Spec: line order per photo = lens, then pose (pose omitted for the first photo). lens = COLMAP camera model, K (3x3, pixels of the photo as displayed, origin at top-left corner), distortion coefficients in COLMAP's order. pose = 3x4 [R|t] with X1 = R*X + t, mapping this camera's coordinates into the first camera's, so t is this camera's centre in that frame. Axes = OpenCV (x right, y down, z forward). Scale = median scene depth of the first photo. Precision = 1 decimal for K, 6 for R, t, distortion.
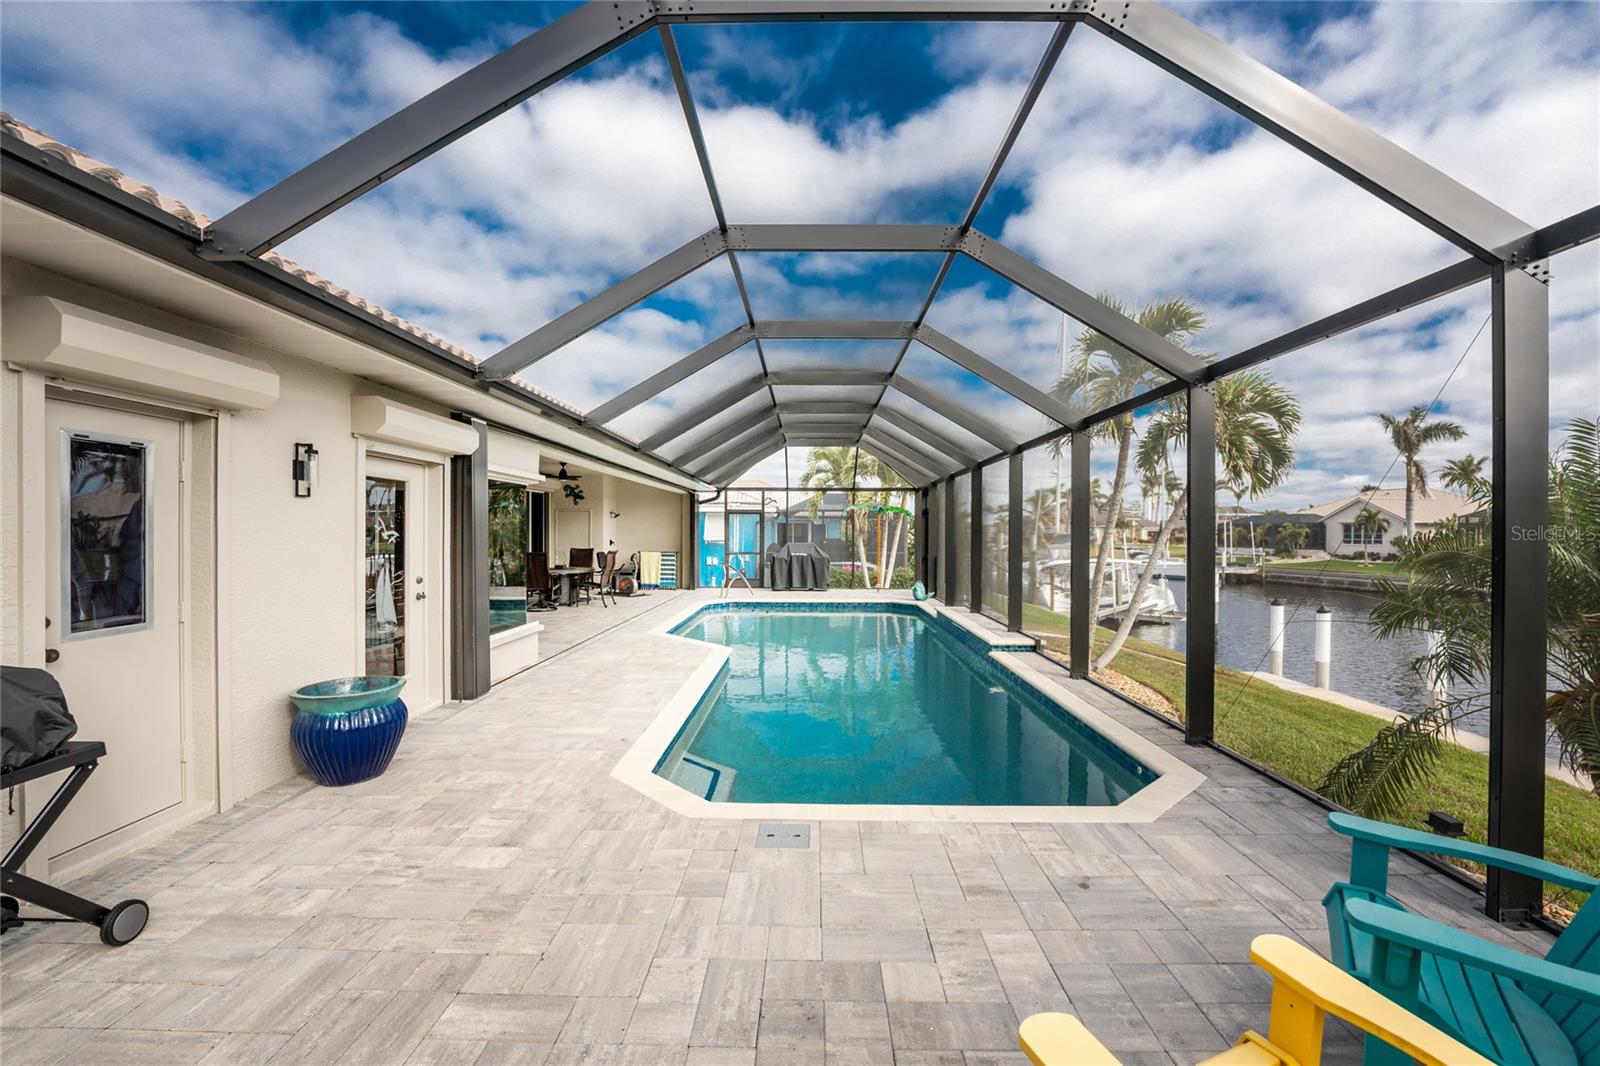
lens RADIAL K [[644.4, 0, 798.1], [0, 644.4, 517.9], [0, 0, 1]] dist [-0.022329, 0.000451]
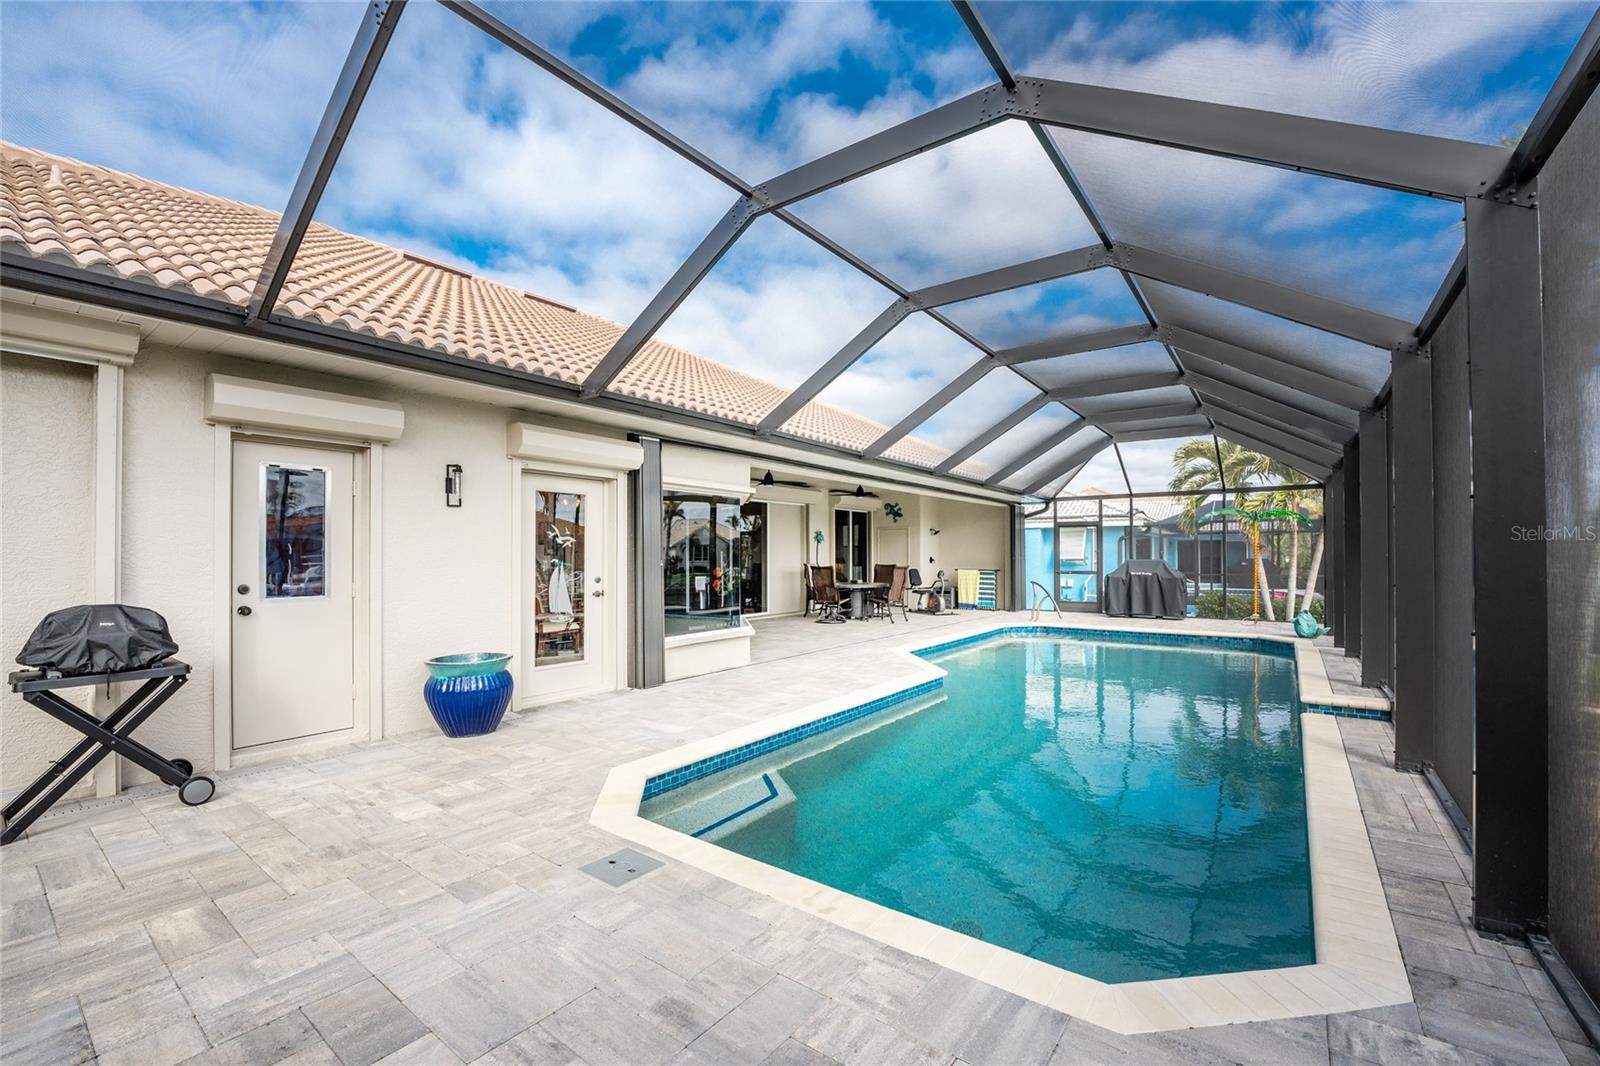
lens RADIAL K [[651.6, 0, 800.0], [0, 651.6, 533.0], [0, 0, 1]] dist [-0.021578, 0.000264]
pose [[0.816249, -0.025628, -0.577131, 0.470527], [0.017672, 0.999656, -0.019395, 0.050663], [0.577429, 0.005632, 0.816421, 0.298665]]
